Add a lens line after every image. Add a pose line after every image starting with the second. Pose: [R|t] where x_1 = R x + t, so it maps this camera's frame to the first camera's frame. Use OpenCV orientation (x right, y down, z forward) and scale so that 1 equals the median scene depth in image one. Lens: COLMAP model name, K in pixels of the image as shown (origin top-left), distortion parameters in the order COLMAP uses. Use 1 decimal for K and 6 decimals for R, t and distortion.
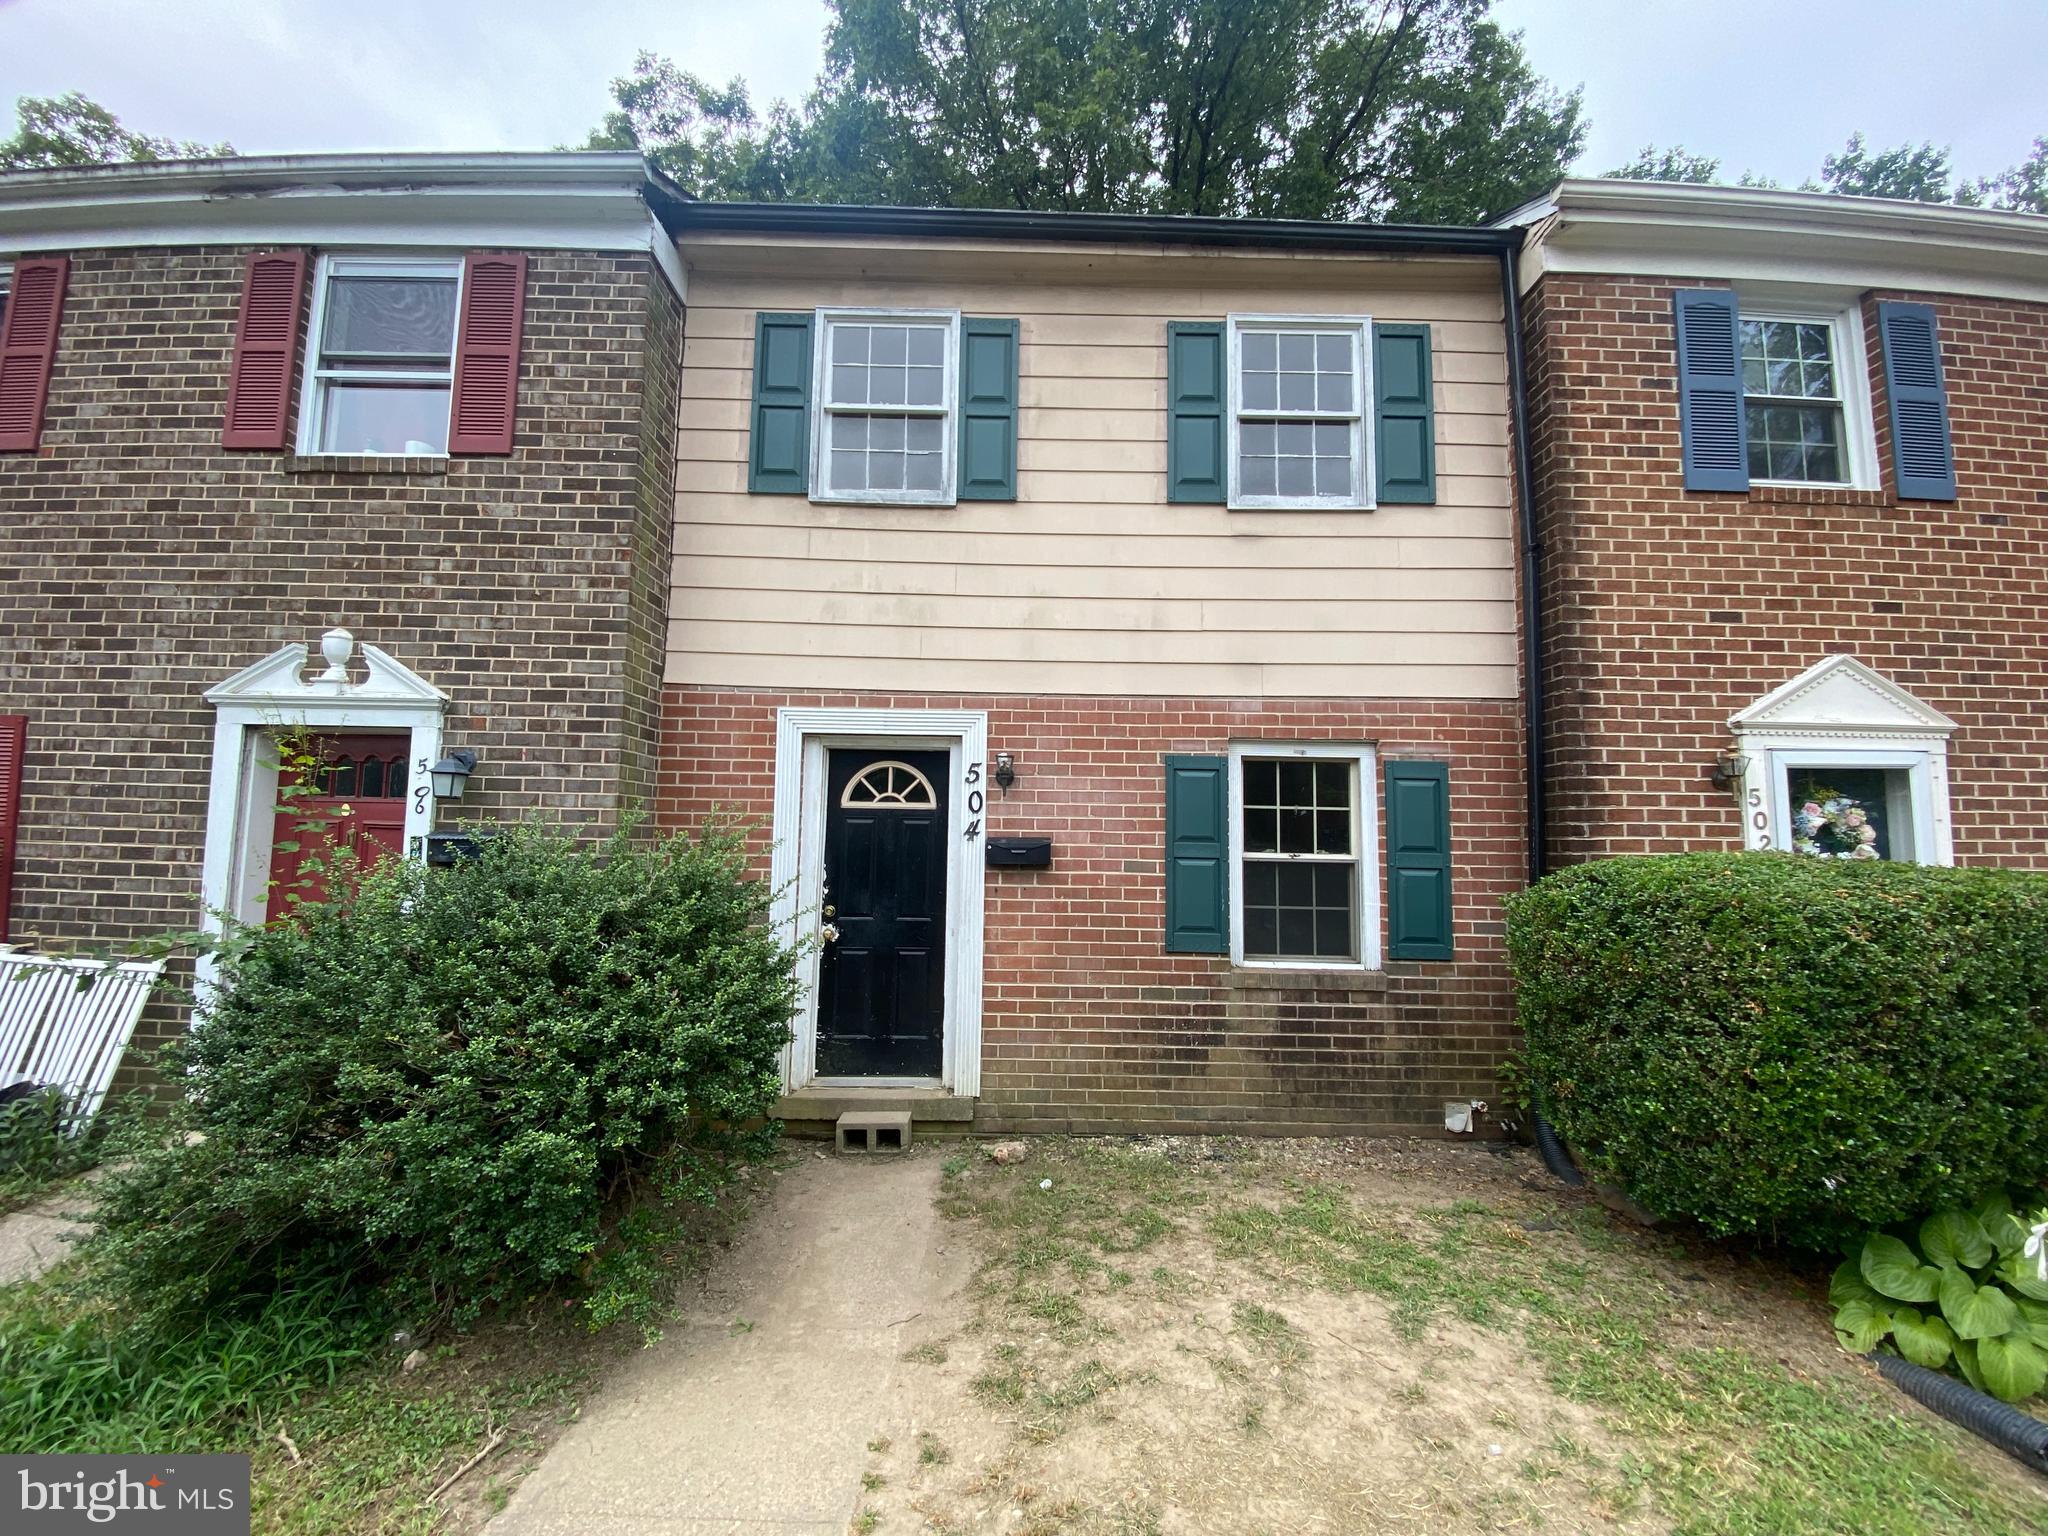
lens RADIAL K [[919.2, 0, 1024.0], [0, 919.2, 768.0], [0, 0, 1]] dist [0.043057, -0.041528]
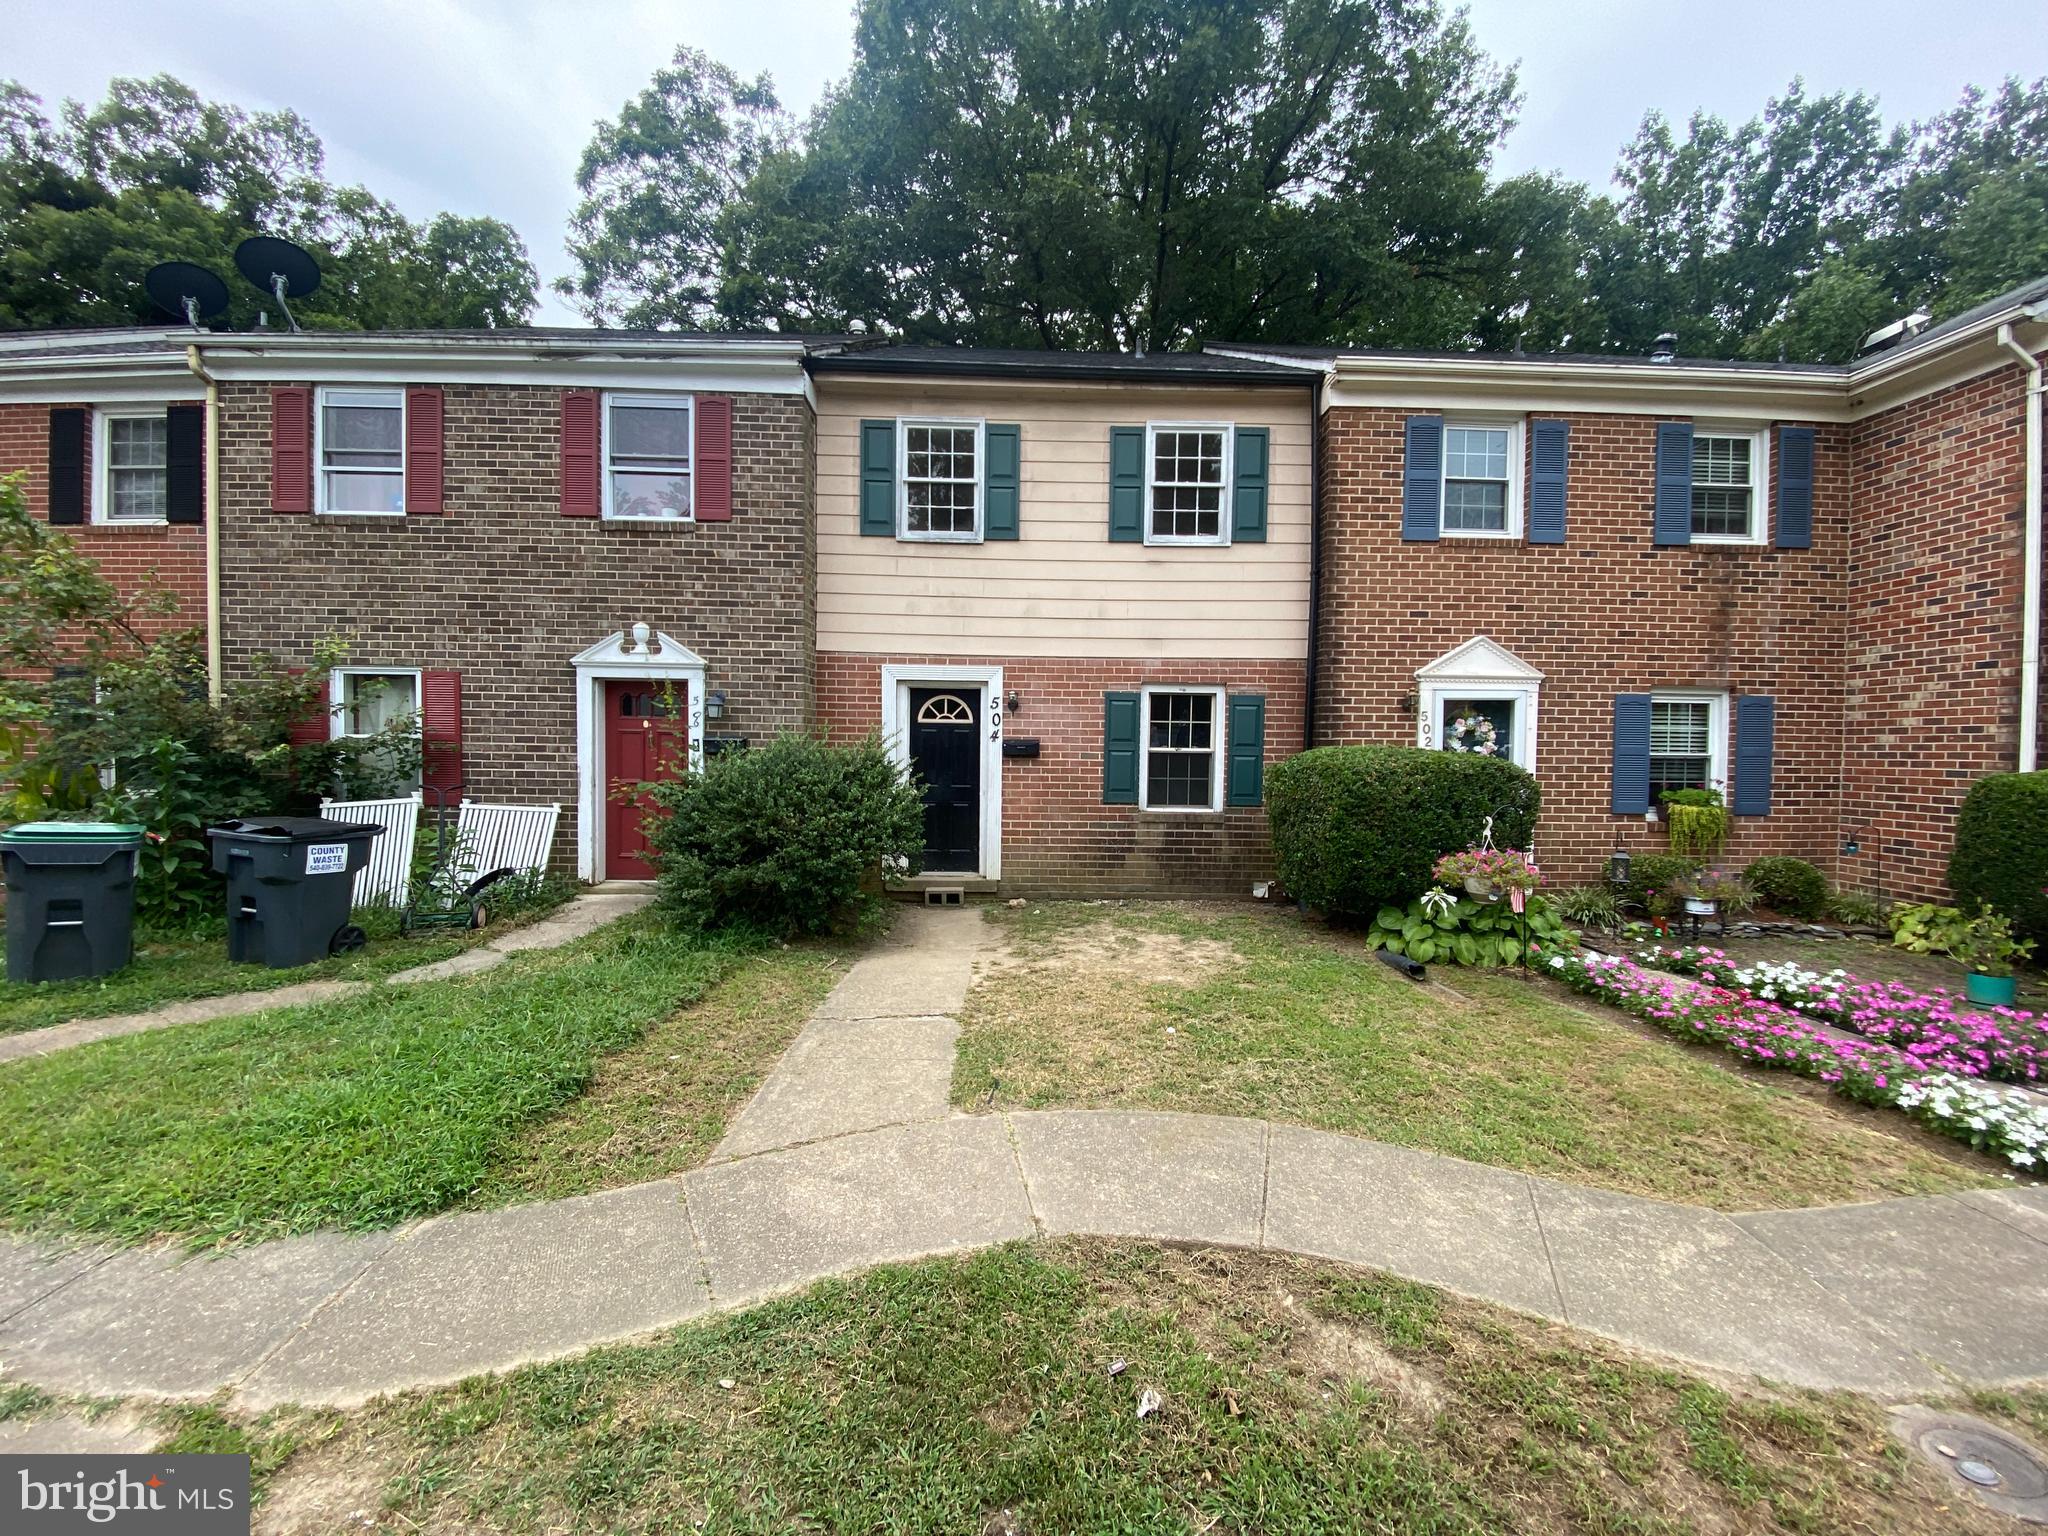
lens RADIAL K [[919.2, 0, 1024.0], [0, 919.2, 768.0], [0, 0, 1]] dist [0.043057, -0.041528]
pose [[0.999919, -0.002093, 0.012557, -0.022899], [0.000712, 0.994043, 0.108984, -0.062861], [-0.012710, -0.108966, 0.993964, -0.771482]]
